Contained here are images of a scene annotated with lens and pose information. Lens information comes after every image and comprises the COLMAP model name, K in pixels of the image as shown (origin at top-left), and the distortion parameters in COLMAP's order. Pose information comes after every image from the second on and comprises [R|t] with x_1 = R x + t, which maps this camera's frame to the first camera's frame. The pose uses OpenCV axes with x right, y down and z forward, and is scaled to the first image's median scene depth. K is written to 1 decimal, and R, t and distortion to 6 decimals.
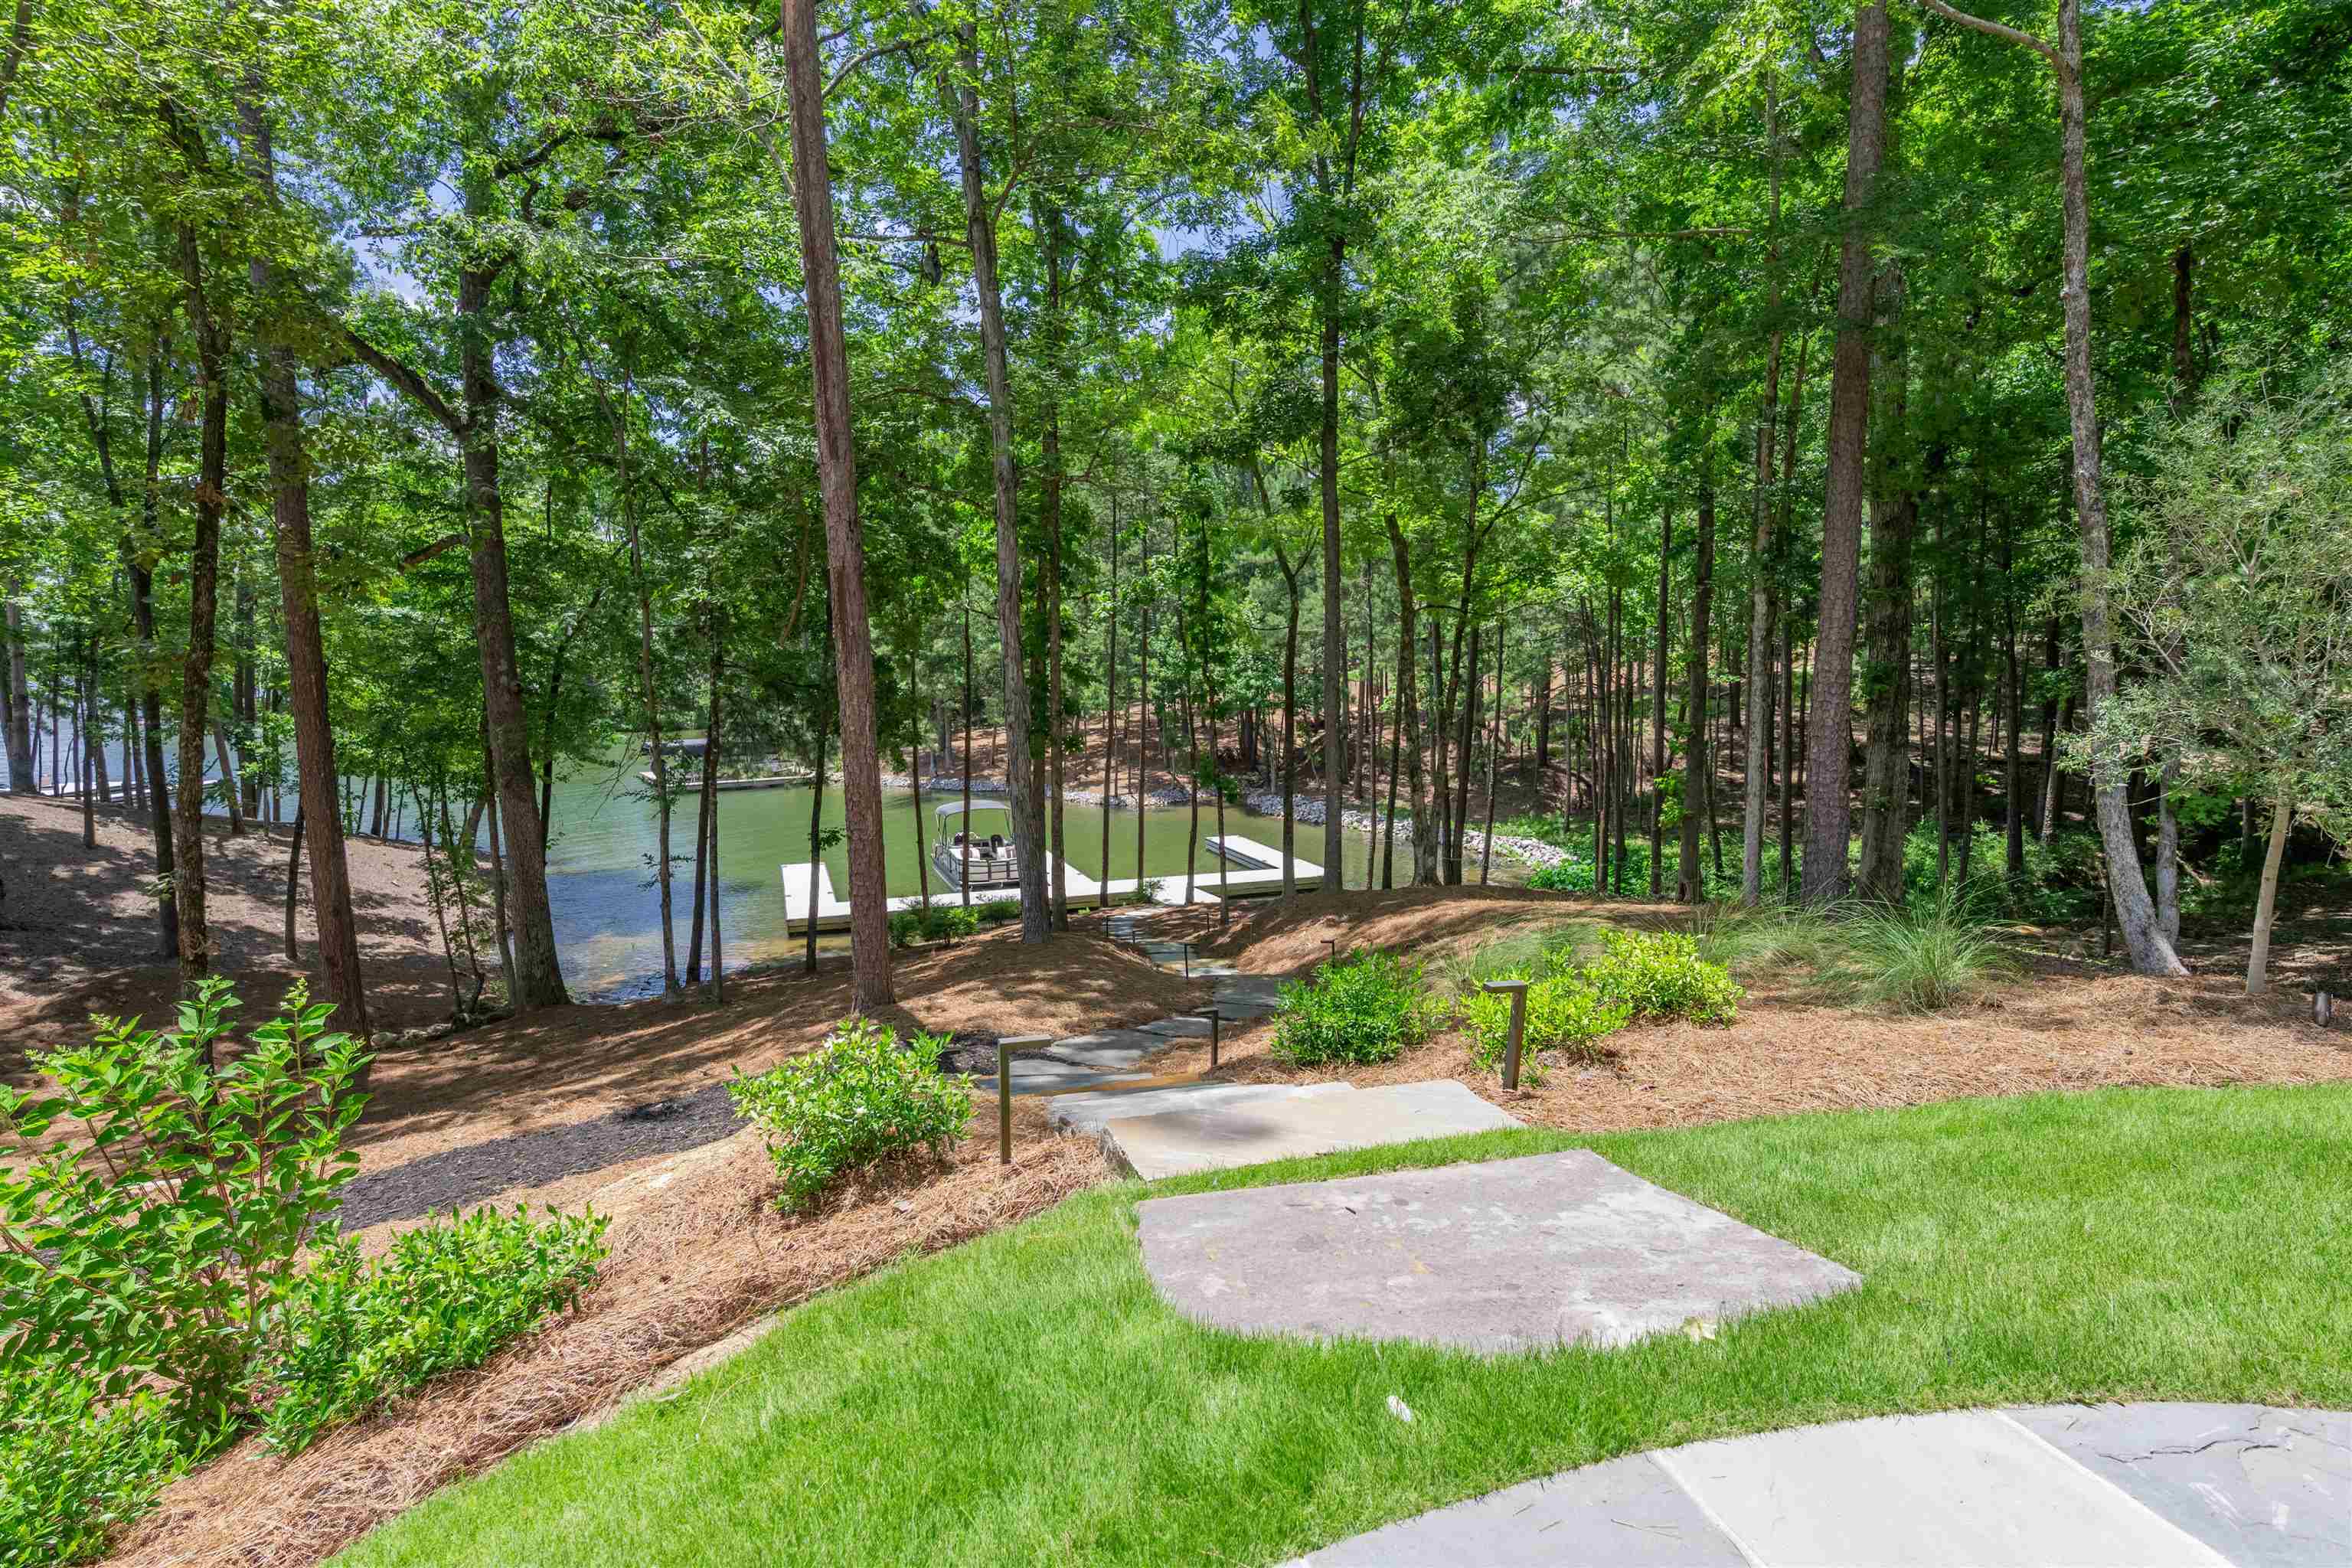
lens RADIAL K [[1100.7, 0, 1176.0], [0, 1100.7, 784.0], [0, 0, 1]] dist [0.000084, -0.000058]
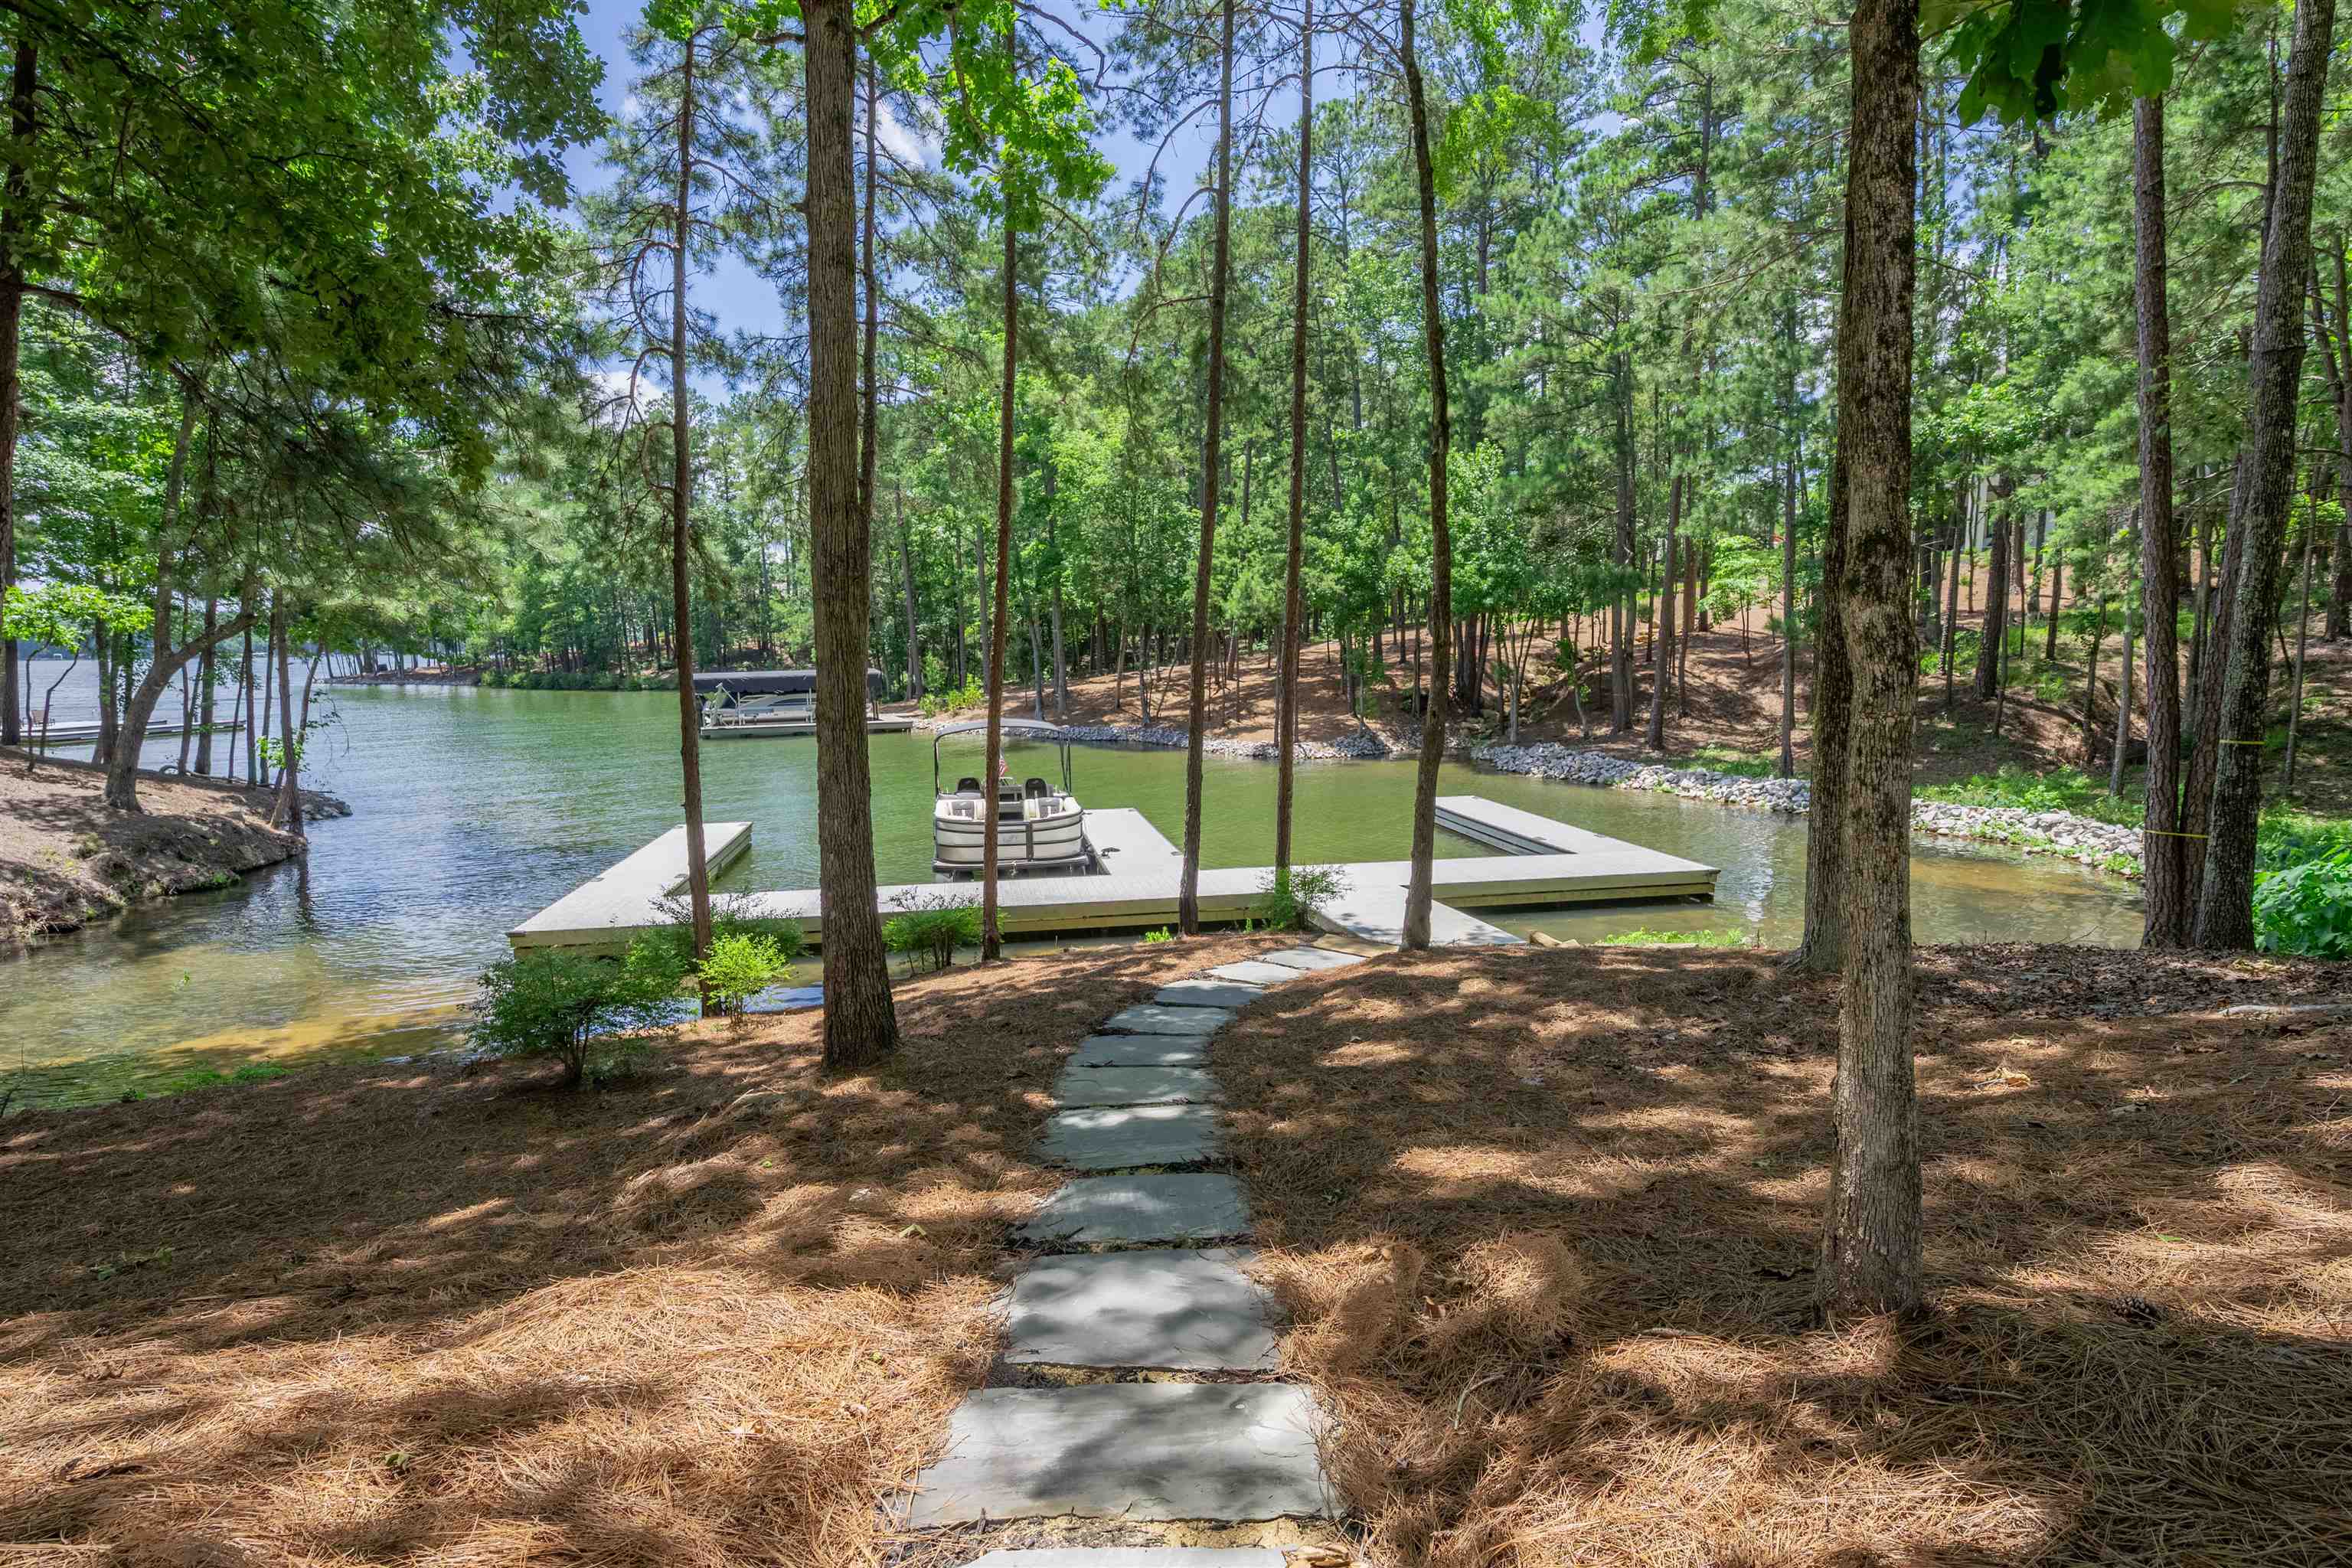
lens RADIAL K [[1100.7, 0, 1176.0], [0, 1100.7, 784.0], [0, 0, 1]] dist [0.000084, -0.000058]
pose [[0.986305, 0.021404, -0.163539, -0.004214], [-0.019239, 0.999705, 0.014813, 0.037107], [0.163807, -0.011464, 0.986426, 0.428852]]
